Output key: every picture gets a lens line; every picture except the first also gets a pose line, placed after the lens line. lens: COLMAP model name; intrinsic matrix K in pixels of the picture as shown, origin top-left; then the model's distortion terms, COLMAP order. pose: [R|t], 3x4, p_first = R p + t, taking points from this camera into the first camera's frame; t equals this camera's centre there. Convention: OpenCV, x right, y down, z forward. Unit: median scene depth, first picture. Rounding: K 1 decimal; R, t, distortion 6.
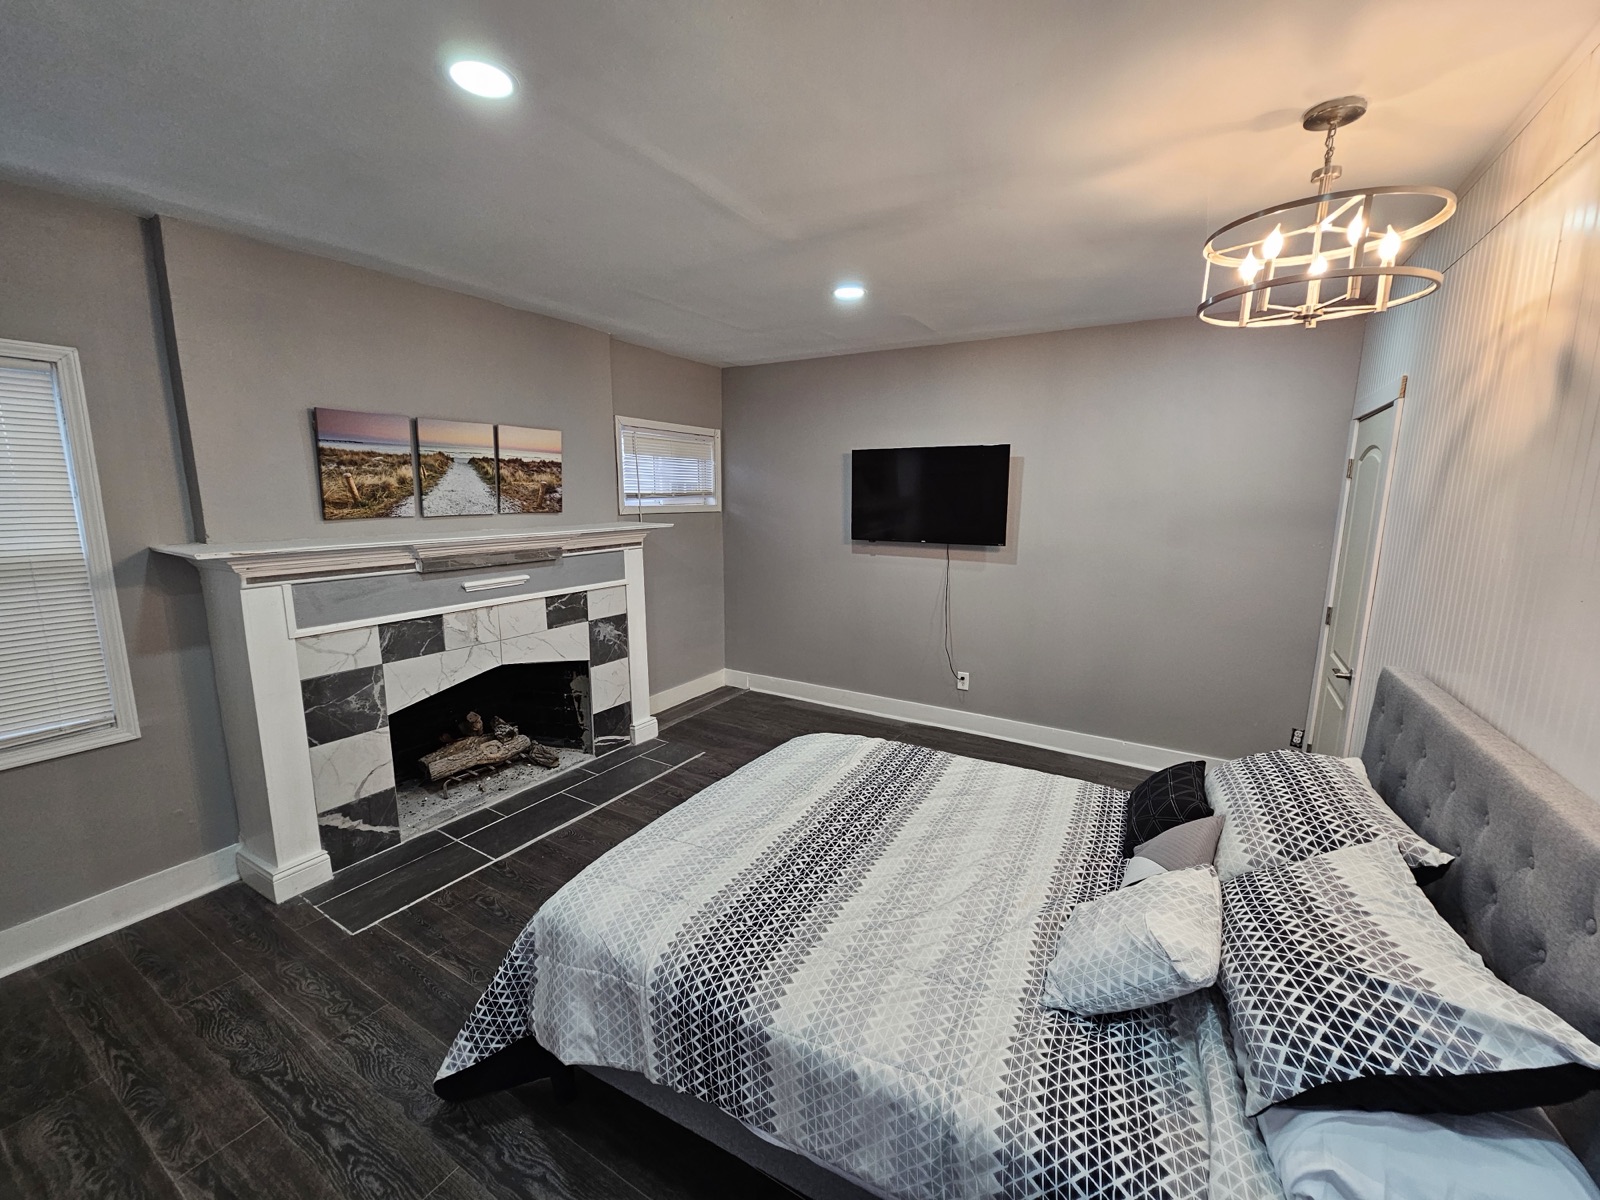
lens RADIAL K [[651.3, 0, 796.8], [0, 651.3, 598.1], [0, 0, 1]] dist [-0.008950, 0.001964]
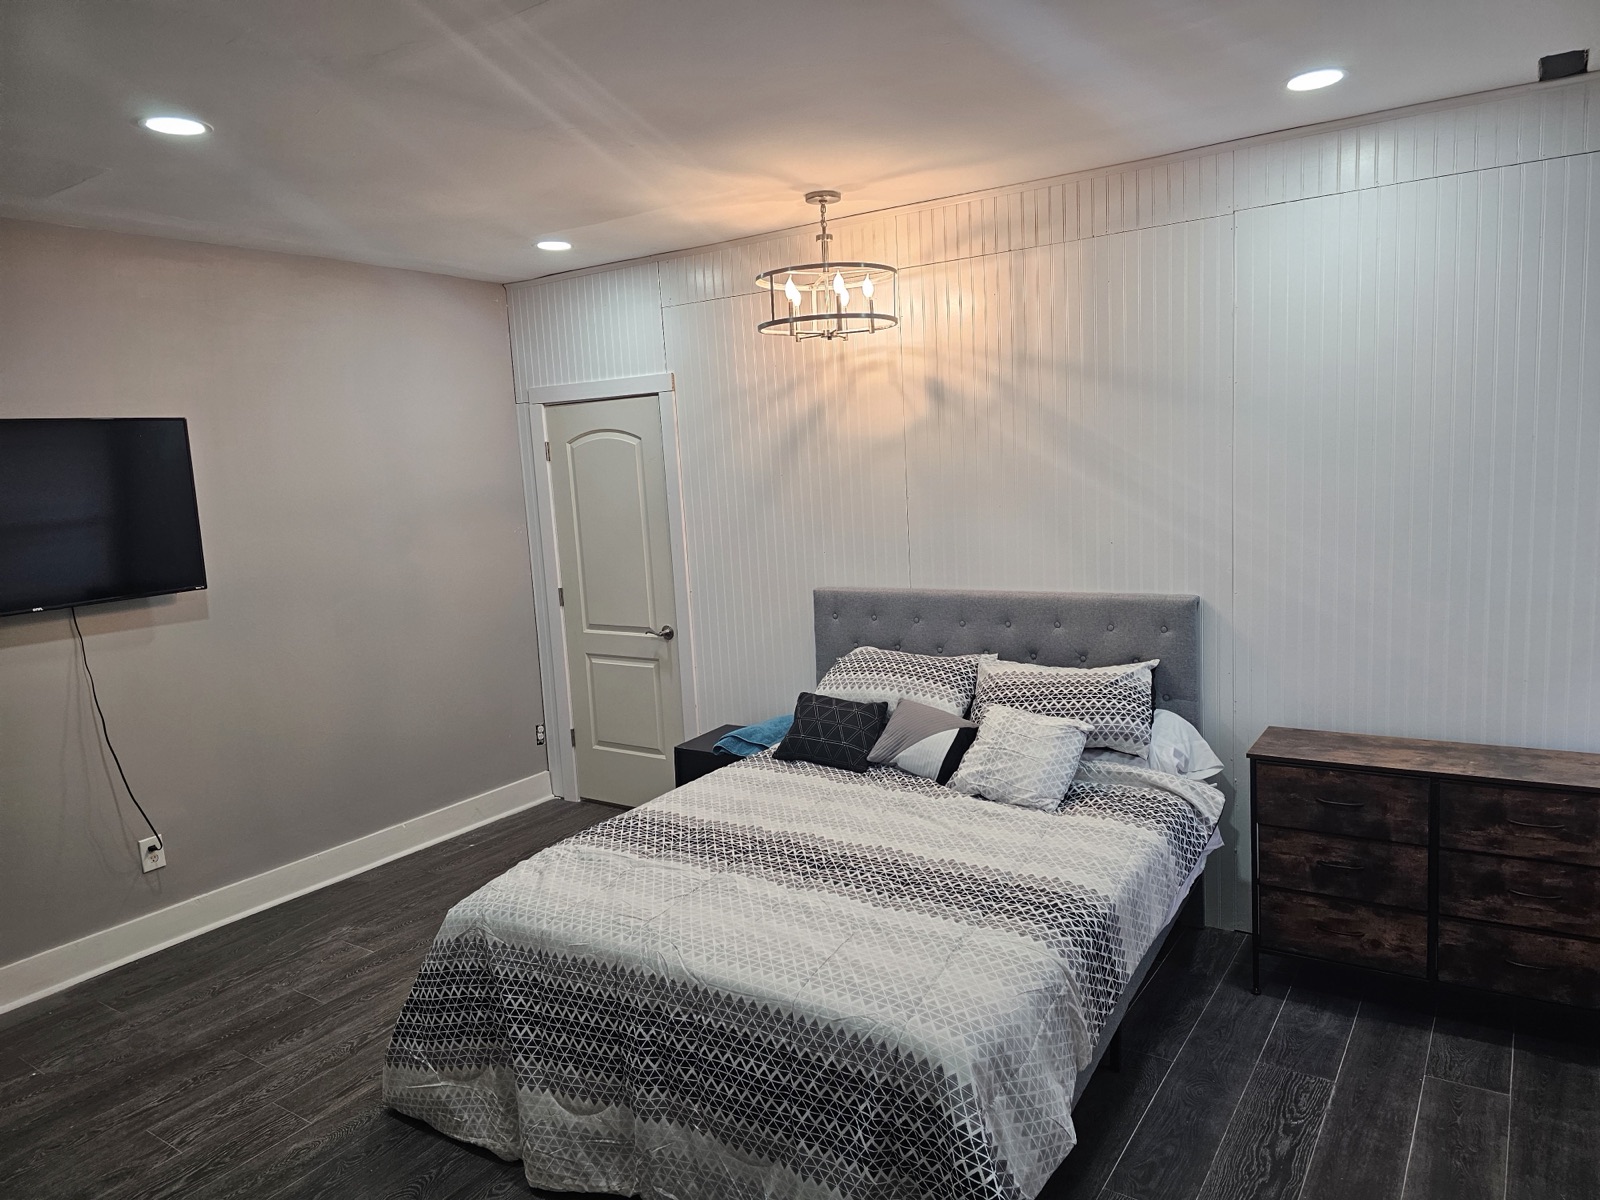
lens RADIAL K [[1059.6, 0, 813.2], [0, 1059.6, 585.2], [0, 0, 1]] dist [0.053694, -0.045893]
pose [[0.041382, -0.131843, 0.990406, -0.742115], [0.217474, 0.968678, 0.119864, -0.096637], [-0.975188, 0.210428, 0.068758, 0.480429]]
